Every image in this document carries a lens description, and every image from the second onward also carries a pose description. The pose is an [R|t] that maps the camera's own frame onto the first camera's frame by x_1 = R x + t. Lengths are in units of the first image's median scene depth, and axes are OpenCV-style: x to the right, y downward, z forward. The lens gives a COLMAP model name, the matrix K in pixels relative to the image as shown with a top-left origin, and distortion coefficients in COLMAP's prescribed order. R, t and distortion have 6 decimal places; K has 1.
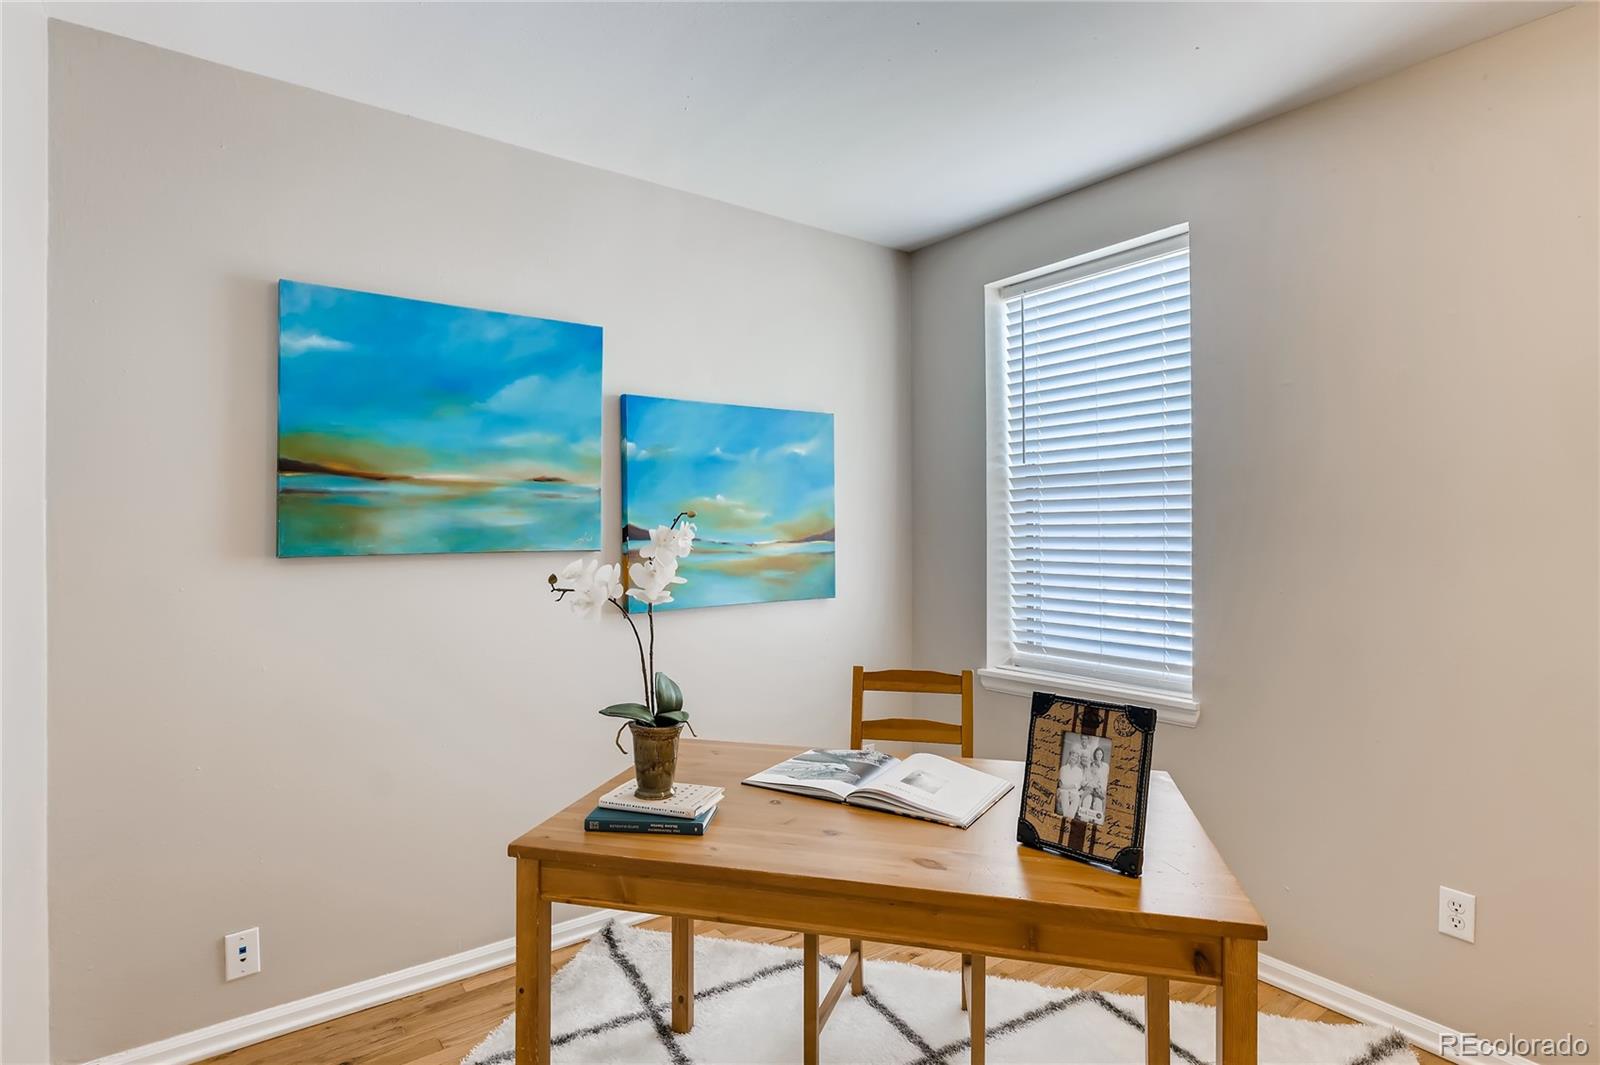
lens RADIAL K [[824.1, 0, 797.3], [0, 824.1, 530.1], [0, 0, 1]] dist [-0.001223, 0.001526]
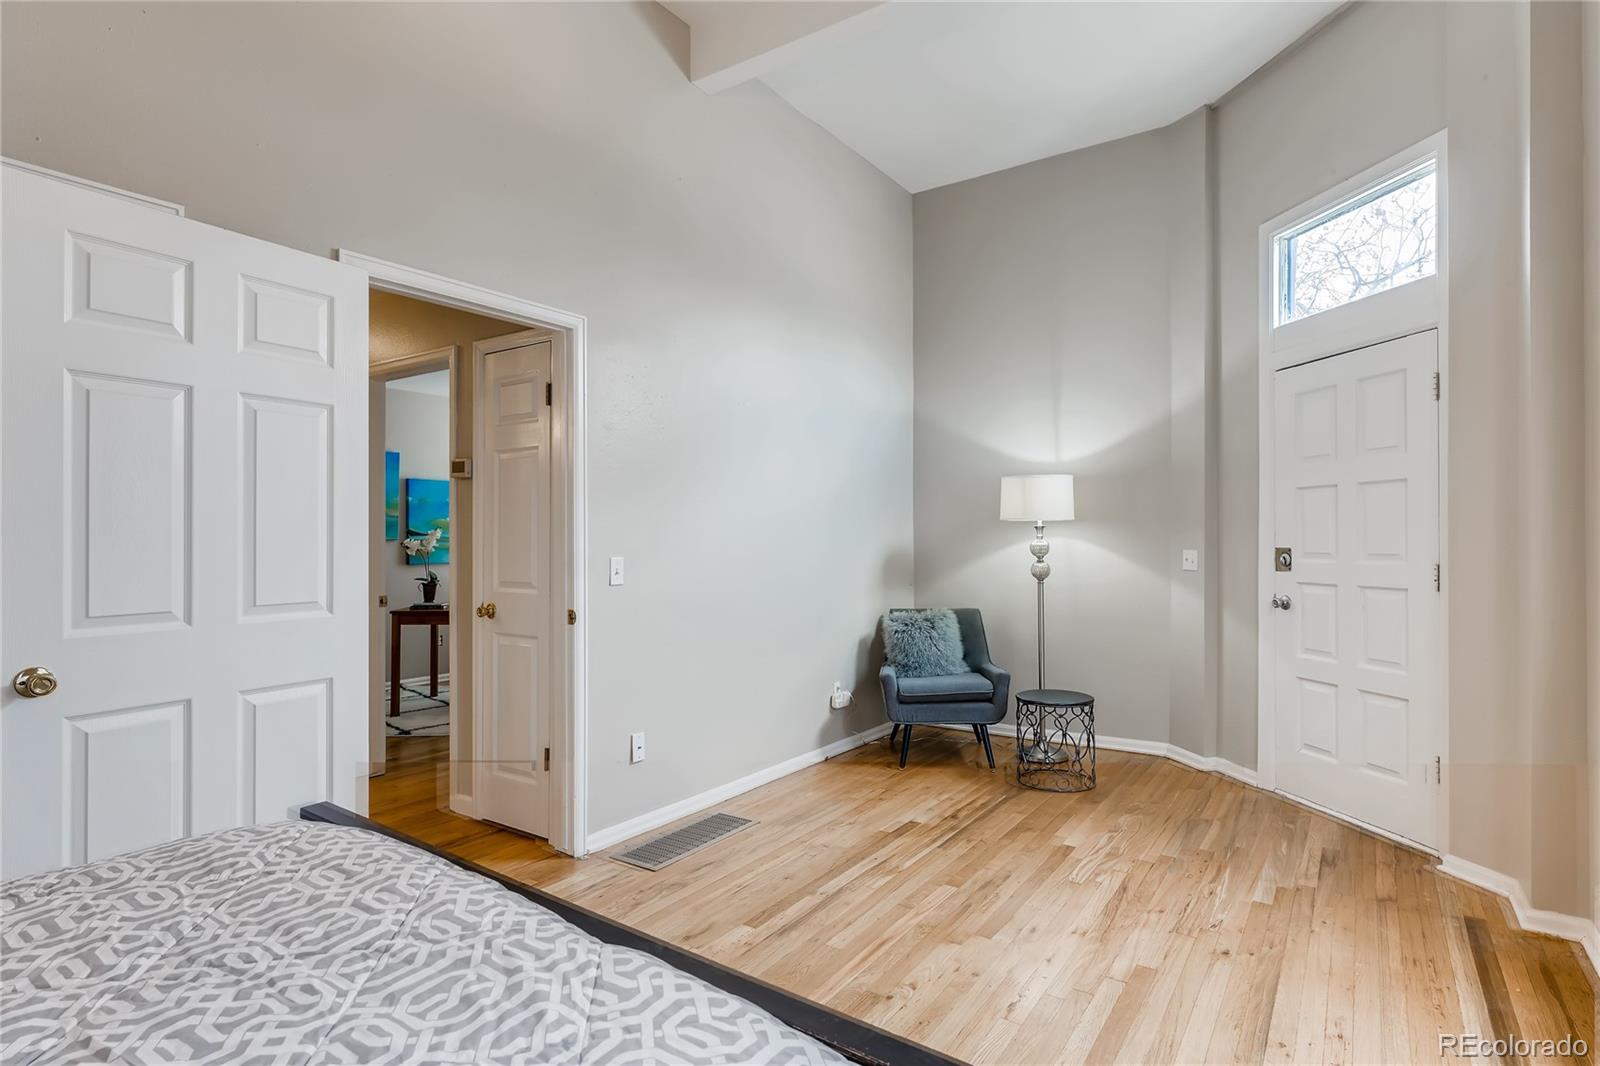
lens RADIAL K [[824.1, 0, 799.4], [0, 824.1, 535.5], [0, 0, 1]] dist [-0.001223, 0.001526]
pose [[0.953566, -0.001128, 0.301182, 0.311129], [-0.000129, 0.999991, 0.004153, -0.000618], [-0.301184, -0.003999, 0.953558, -3.161398]]
